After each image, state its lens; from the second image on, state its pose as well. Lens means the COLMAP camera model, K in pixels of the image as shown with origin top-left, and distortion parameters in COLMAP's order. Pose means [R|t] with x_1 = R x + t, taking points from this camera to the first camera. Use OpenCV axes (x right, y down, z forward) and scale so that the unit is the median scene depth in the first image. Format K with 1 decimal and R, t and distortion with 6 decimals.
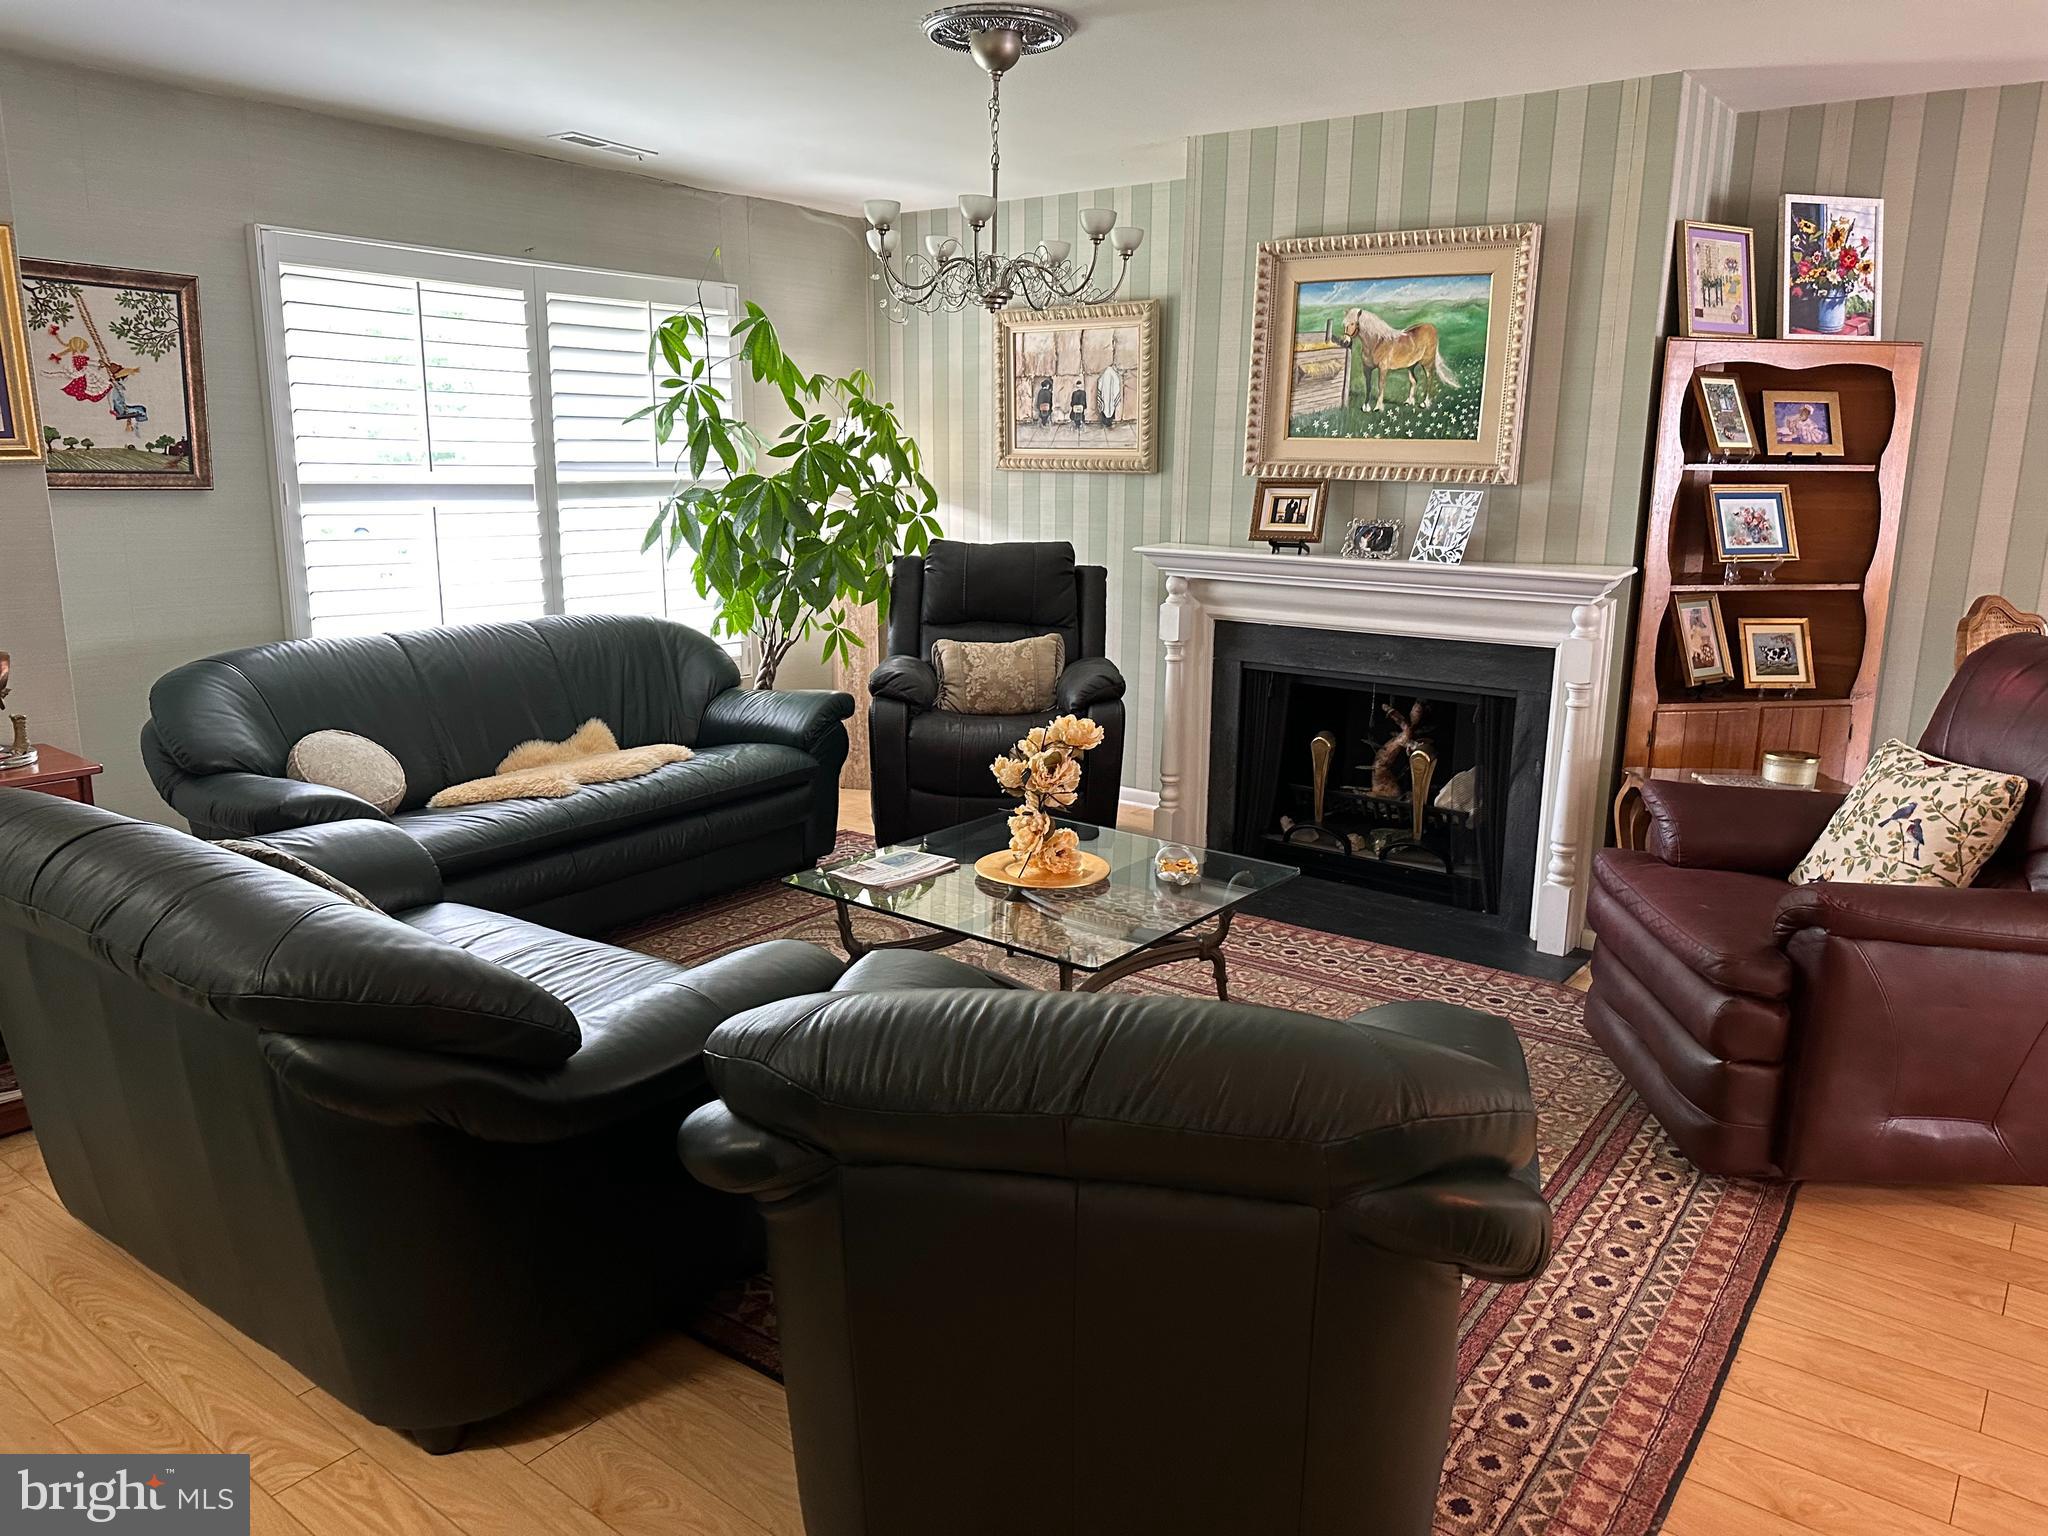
lens RADIAL K [[1448.9, 0, 1038.7], [0, 1448.9, 761.8], [0, 0, 1]] dist [0.052954, -0.062911]
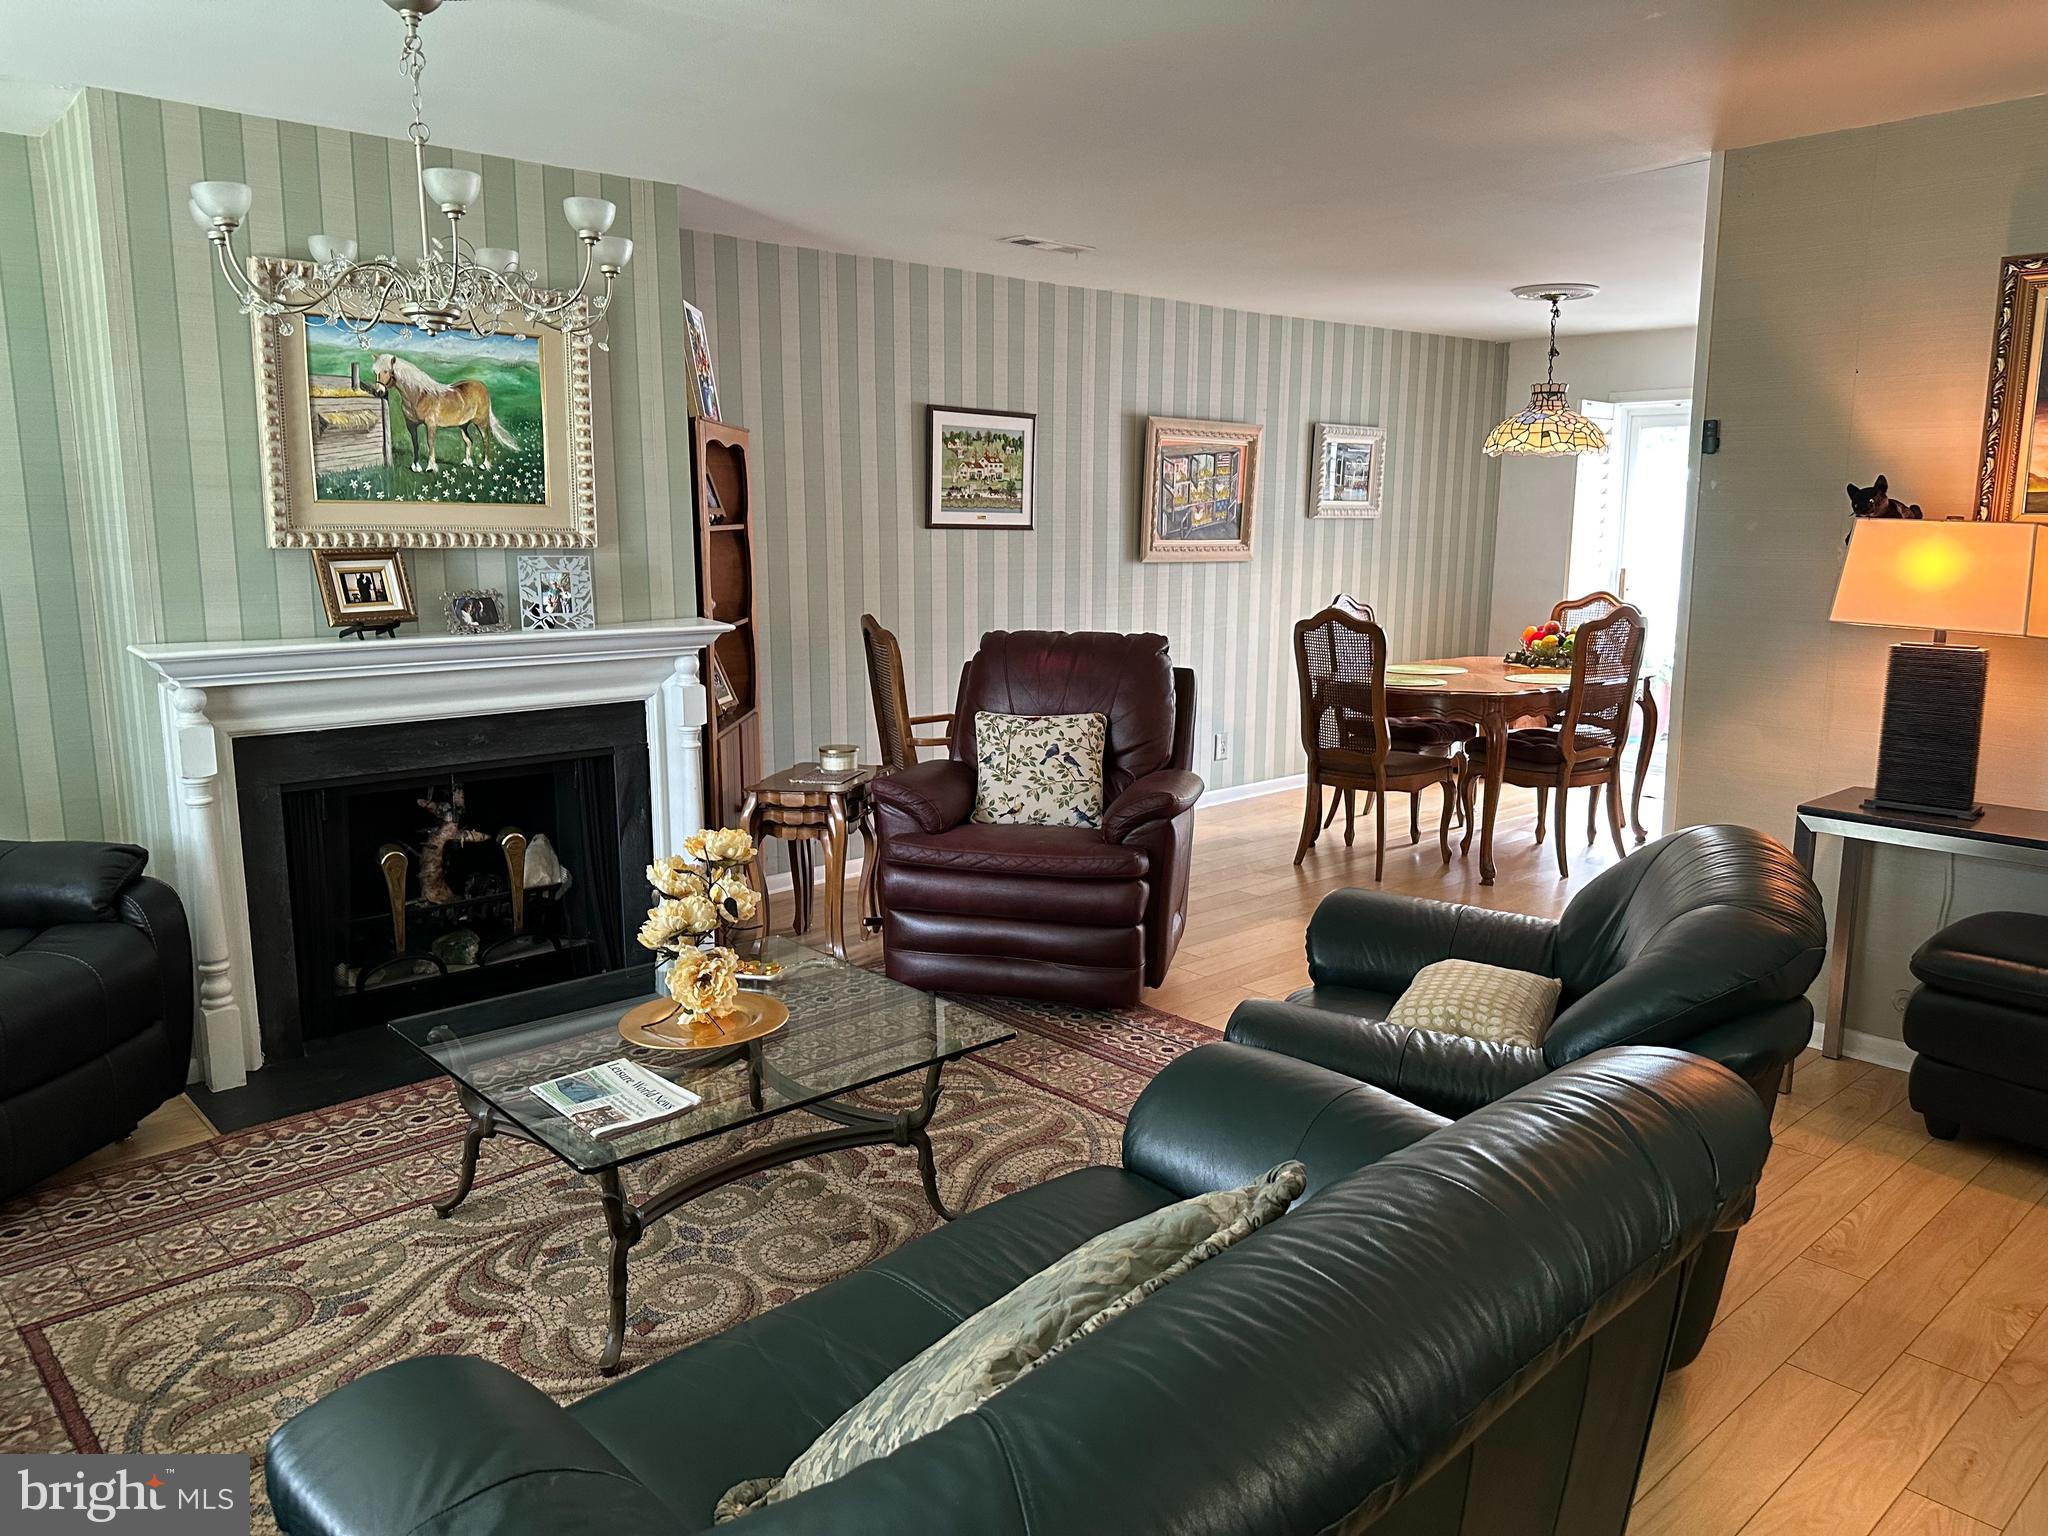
lens RADIAL K [[1448.9, 0, 1038.7], [0, 1448.9, 761.8], [0, 0, 1]] dist [0.052954, -0.062911]
pose [[0.188024, -0.172033, 0.966981, -0.608784], [0.212640, 0.968320, 0.130924, -0.109083], [-0.958870, 0.181002, 0.218648, 0.490057]]
